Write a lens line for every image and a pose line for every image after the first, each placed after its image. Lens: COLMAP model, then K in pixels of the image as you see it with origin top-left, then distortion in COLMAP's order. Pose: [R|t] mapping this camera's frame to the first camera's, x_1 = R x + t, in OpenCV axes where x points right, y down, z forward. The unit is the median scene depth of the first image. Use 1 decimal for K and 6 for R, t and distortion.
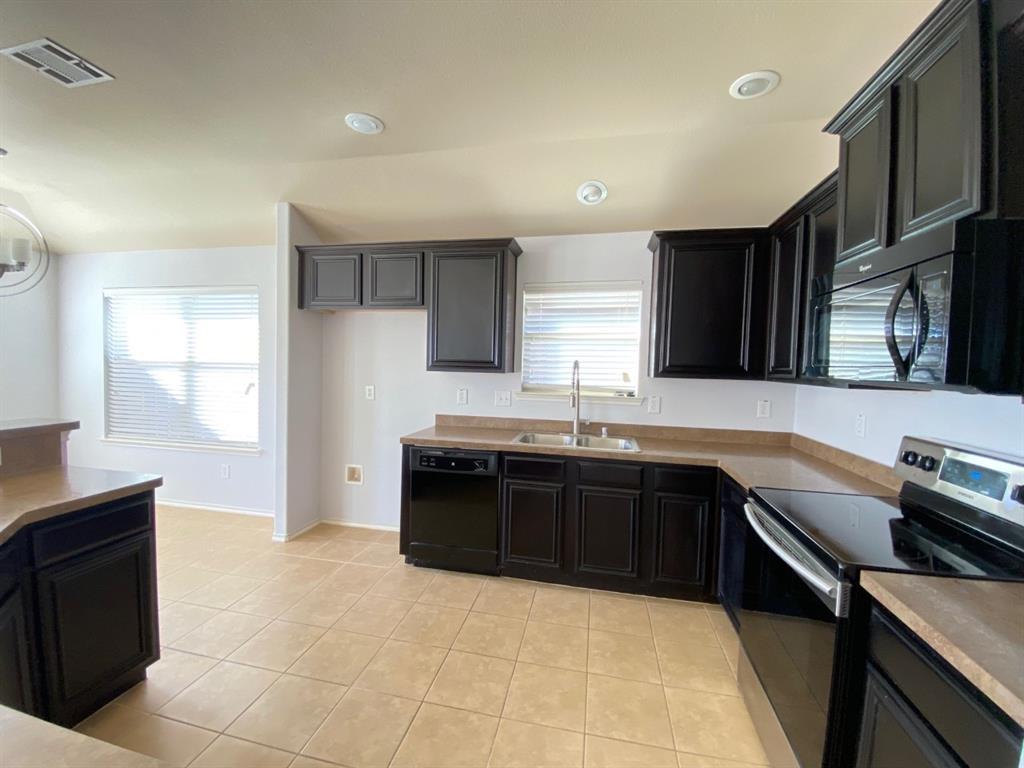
lens RADIAL K [[417.4, 0, 511.3], [0, 417.4, 381.2], [0, 0, 1]] dist [0.029197, -0.024475]
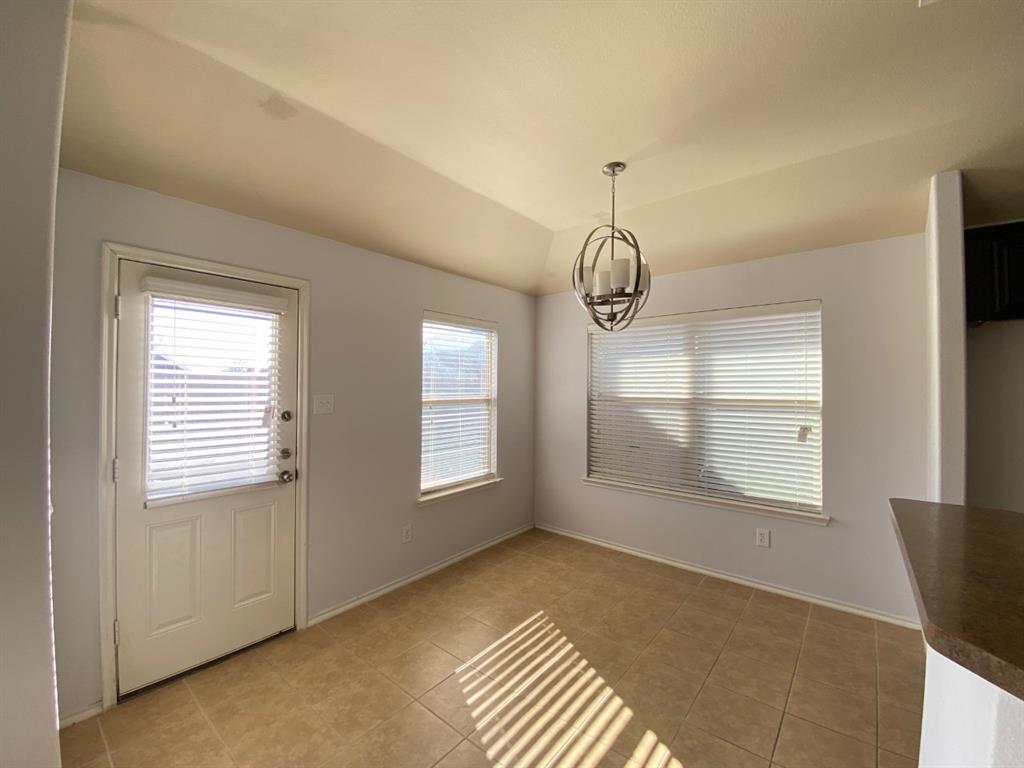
lens RADIAL K [[405.8, 0, 512.0], [0, 405.8, 384.0], [0, 0, 1]] dist [0.022150, -0.021997]
pose [[0.882881, -0.022813, -0.469042, -0.862477], [-0.006953, 0.998075, -0.061631, -0.028043], [0.469545, 0.057674, 0.881023, 0.099164]]
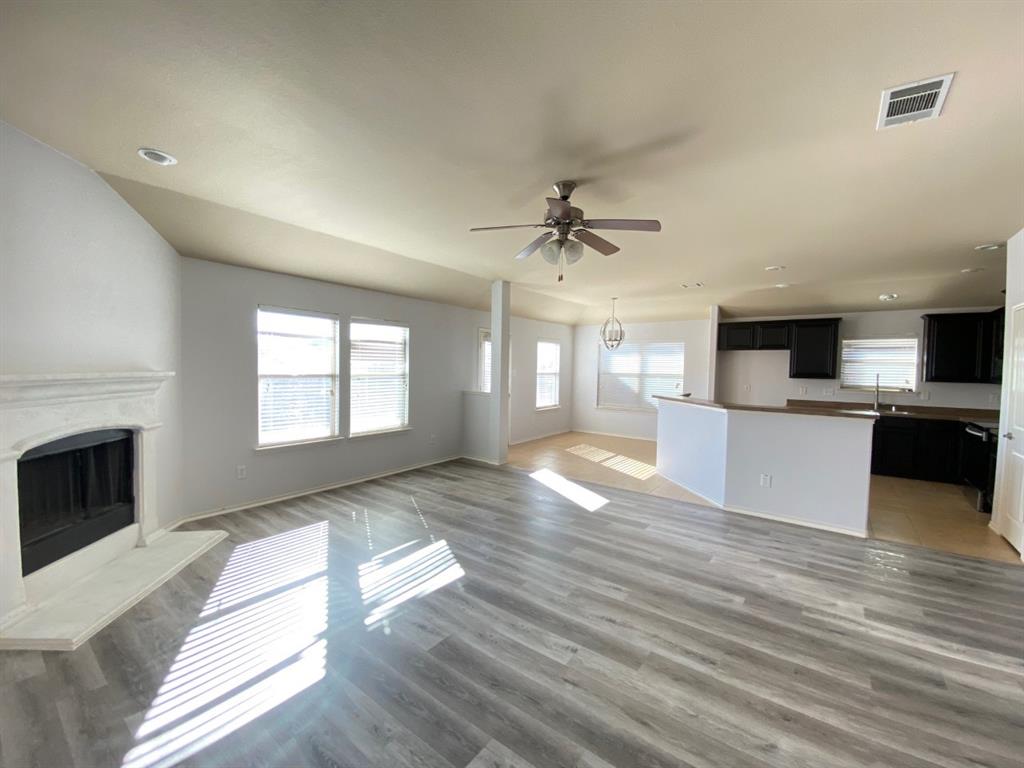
lens RADIAL K [[417.4, 0, 511.3], [0, 417.4, 381.2], [0, 0, 1]] dist [0.029197, -0.024475]
pose [[0.905655, 0.008943, -0.423921, -0.560151], [-0.018256, 0.999673, -0.017913, 0.055757], [0.423622, 0.023962, 0.905522, -1.538191]]
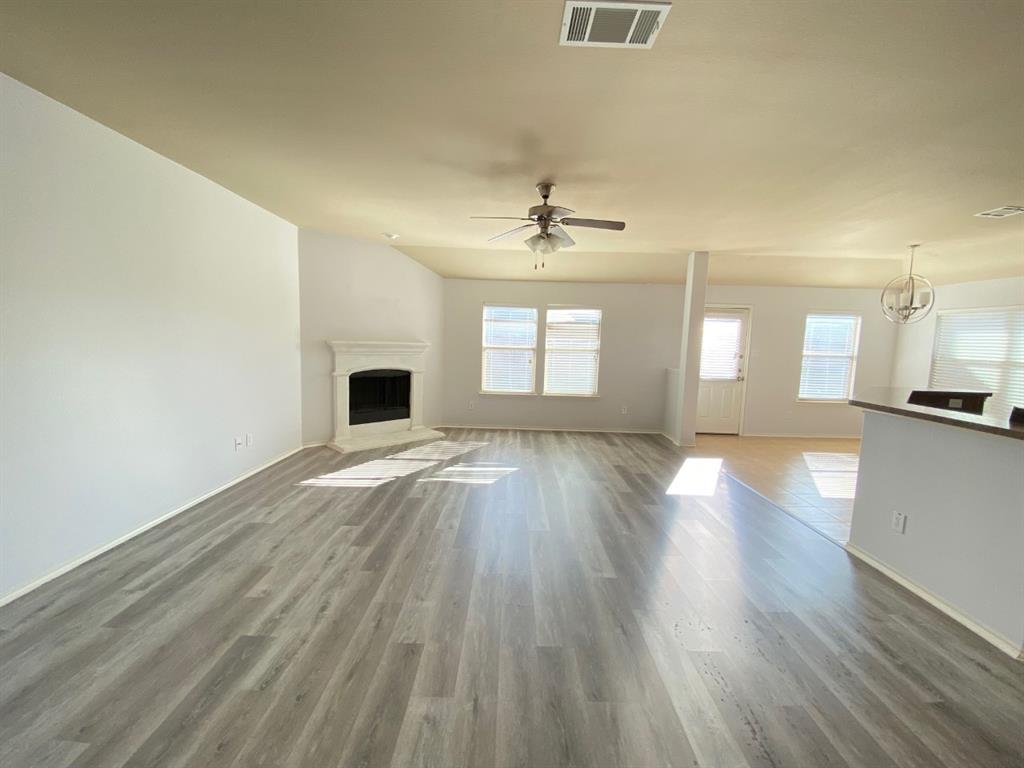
lens RADIAL K [[417.4, 0, 511.3], [0, 417.4, 381.2], [0, 0, 1]] dist [0.029197, -0.024475]
pose [[0.205065, 0.082357, -0.975277, 0.221898], [-0.071126, 0.995073, 0.069073, 0.043944], [0.976161, 0.055203, 0.209912, -0.966721]]
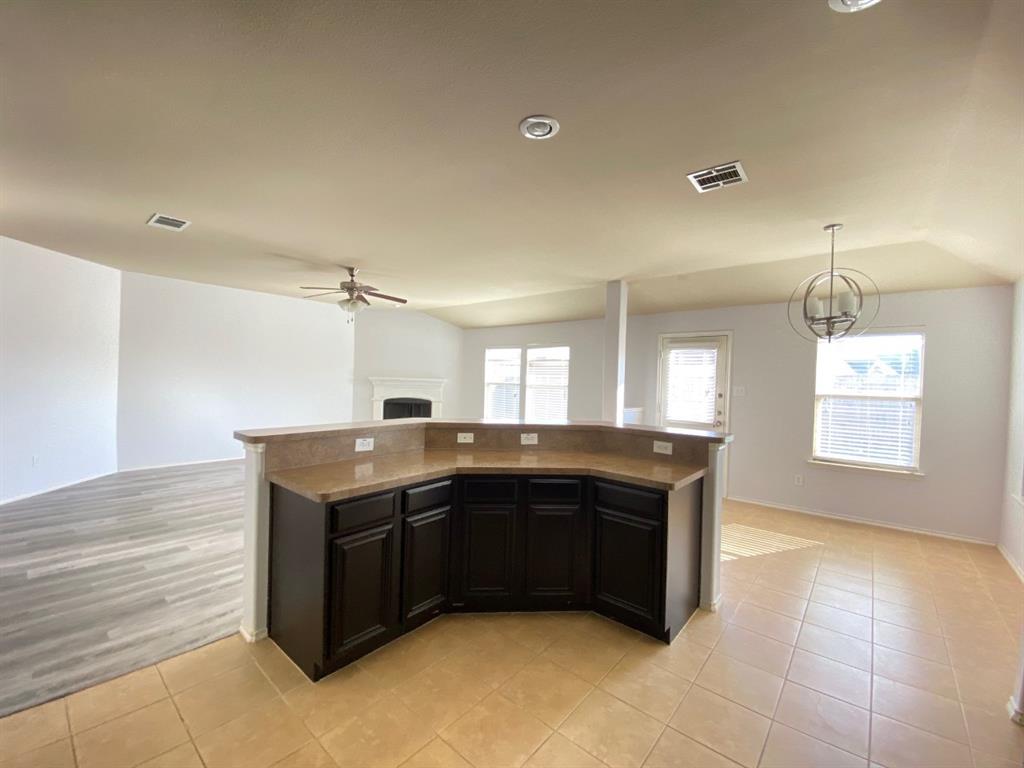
lens RADIAL K [[417.4, 0, 511.3], [0, 417.4, 381.2], [0, 0, 1]] dist [0.029197, -0.024475]
pose [[-0.474798, -0.029883, -0.879587, 0.252954], [-0.081547, 0.996618, 0.010160, -0.018870], [0.876309, 0.076551, -0.475629, 0.617479]]
